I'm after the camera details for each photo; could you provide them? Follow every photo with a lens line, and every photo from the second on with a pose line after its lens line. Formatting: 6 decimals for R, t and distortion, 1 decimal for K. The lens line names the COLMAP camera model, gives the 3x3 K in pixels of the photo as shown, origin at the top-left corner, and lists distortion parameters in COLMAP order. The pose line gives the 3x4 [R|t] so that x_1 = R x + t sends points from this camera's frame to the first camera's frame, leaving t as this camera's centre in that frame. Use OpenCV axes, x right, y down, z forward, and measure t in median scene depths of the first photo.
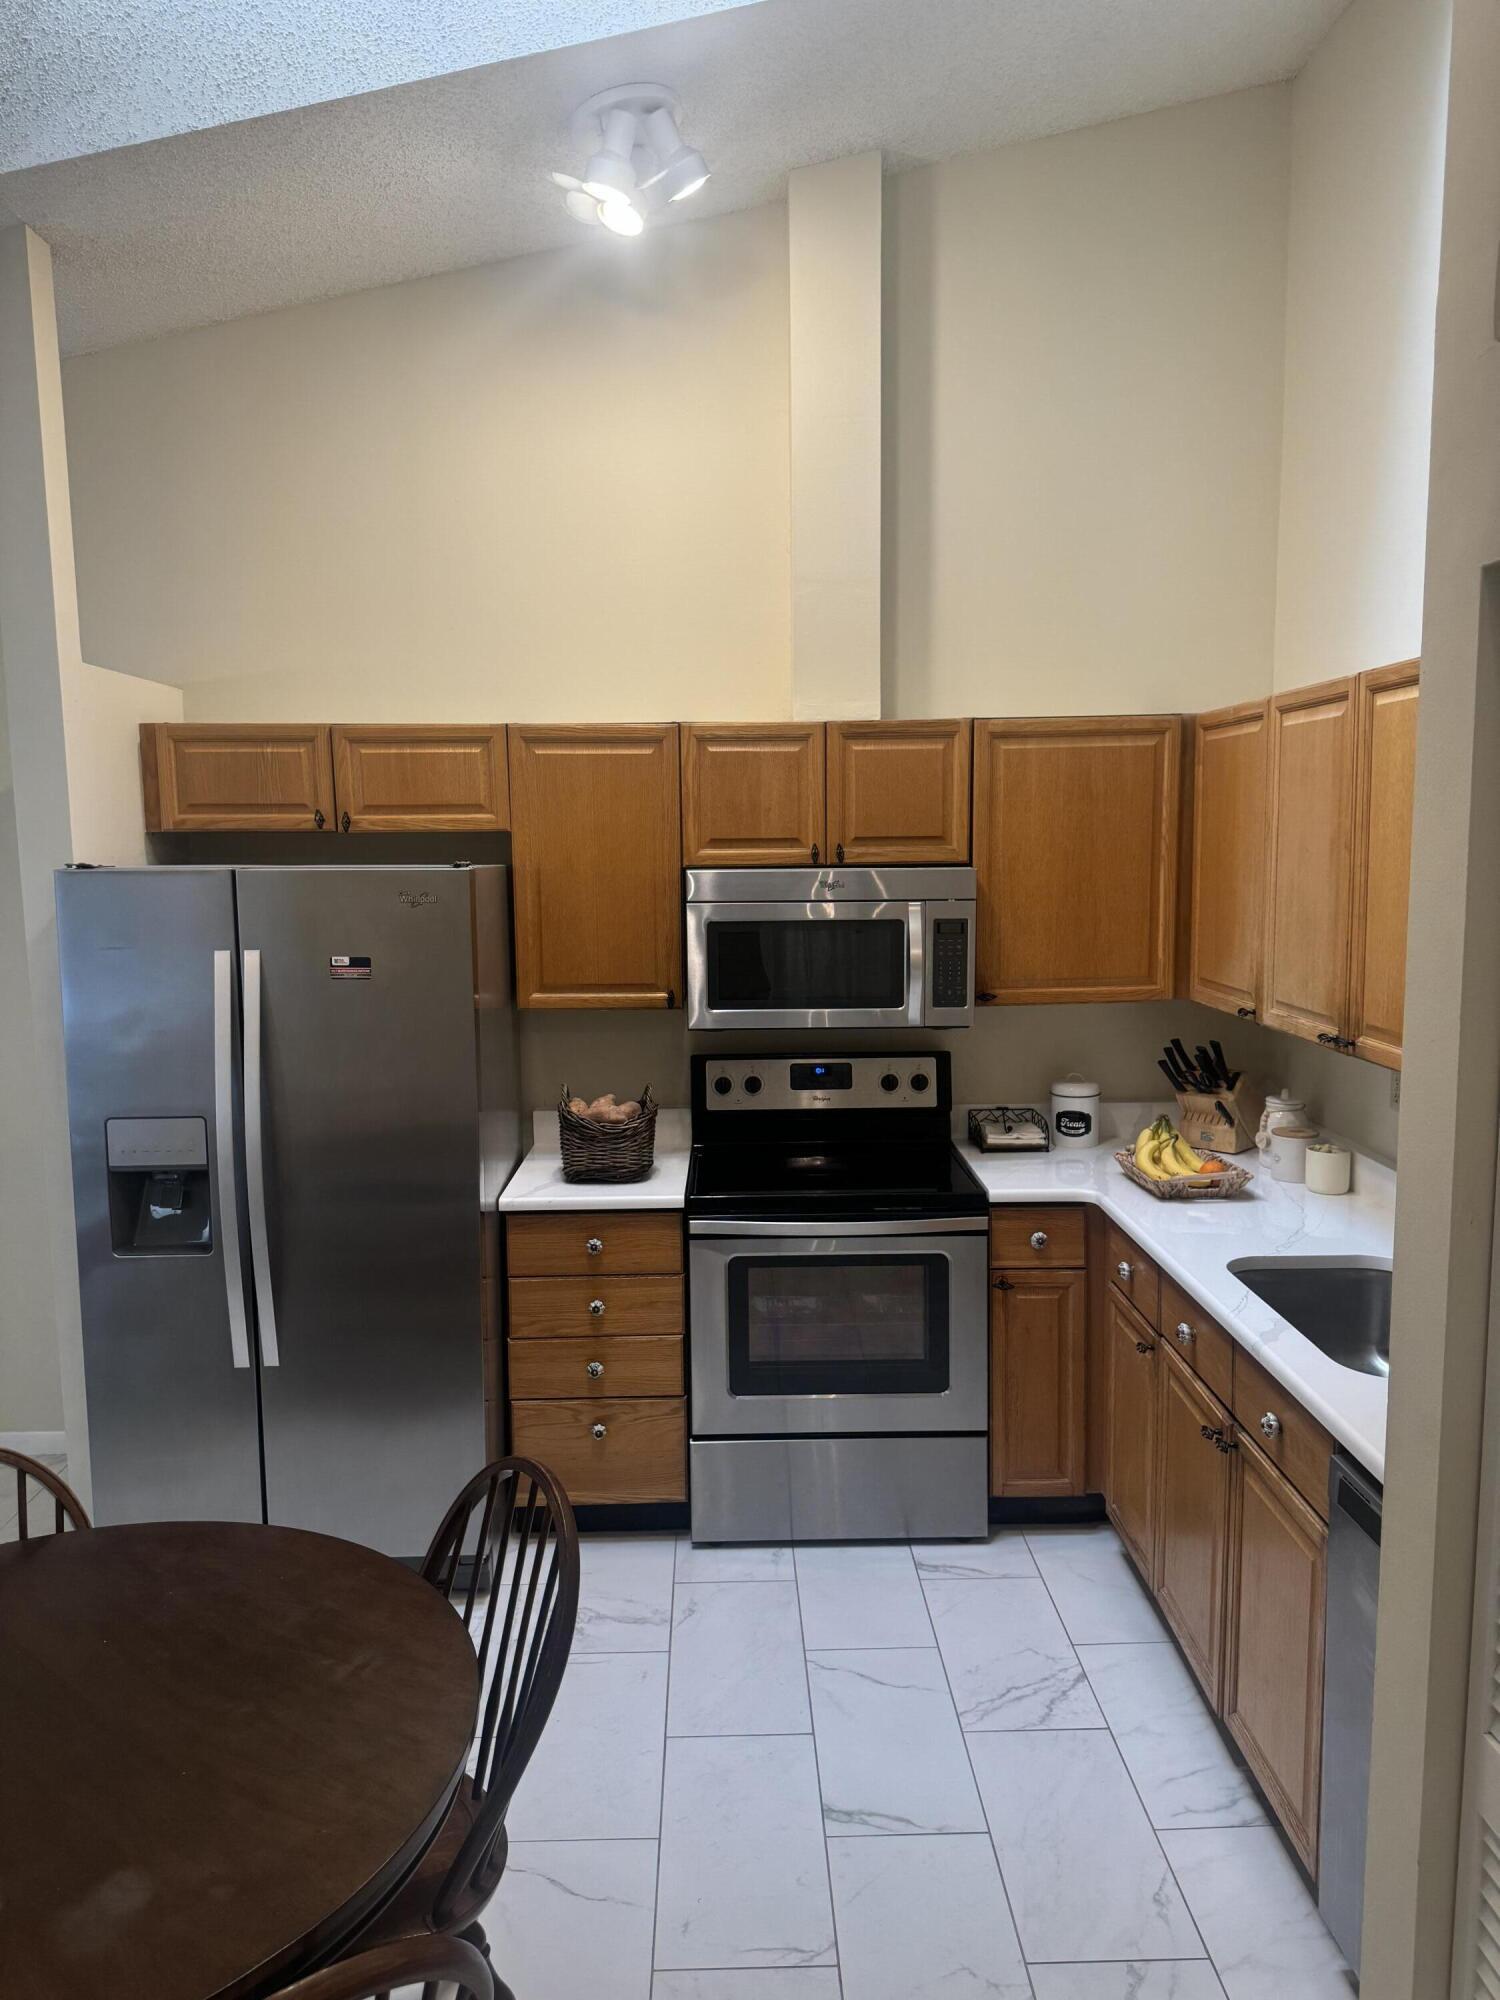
lens RADIAL K [[1392.8, 0, 750.7], [0, 1392.8, 1021.5], [0, 0, 1]] dist [0.053665, -0.063495]
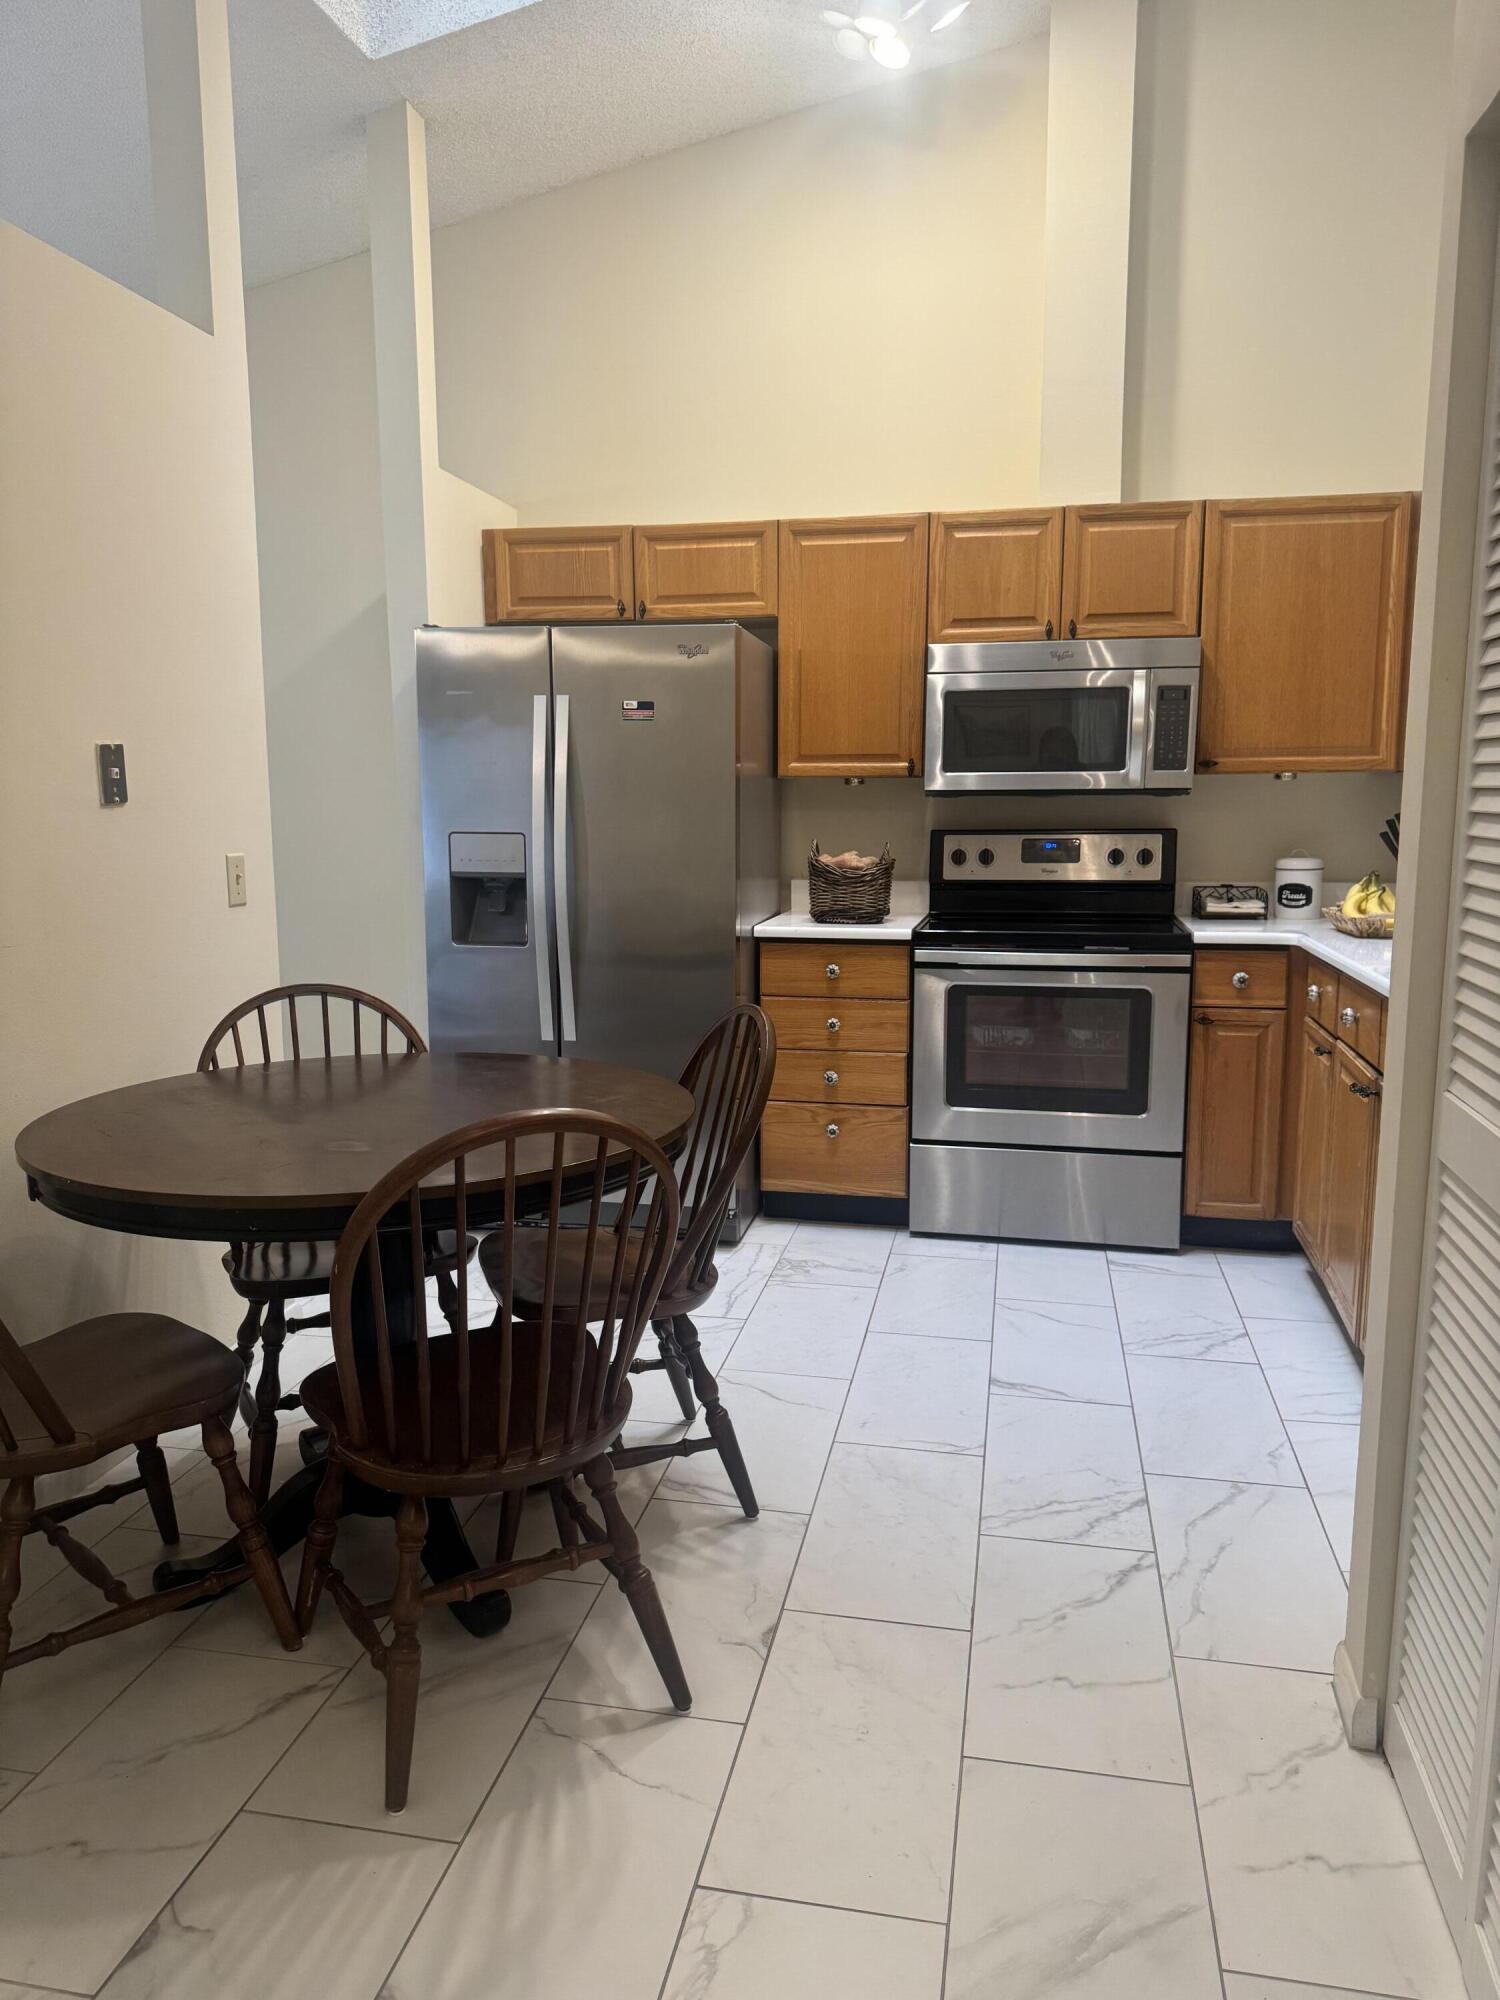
lens RADIAL K [[1390.8, 0, 749.1], [0, 1390.8, 1022.8], [0, 0, 1]] dist [0.068506, -0.087041]
pose [[0.975348, 0.043249, -0.216392, 0.069279], [-0.036253, 0.998687, 0.036197, 0.160866], [0.217673, -0.027460, 0.975635, -0.141069]]
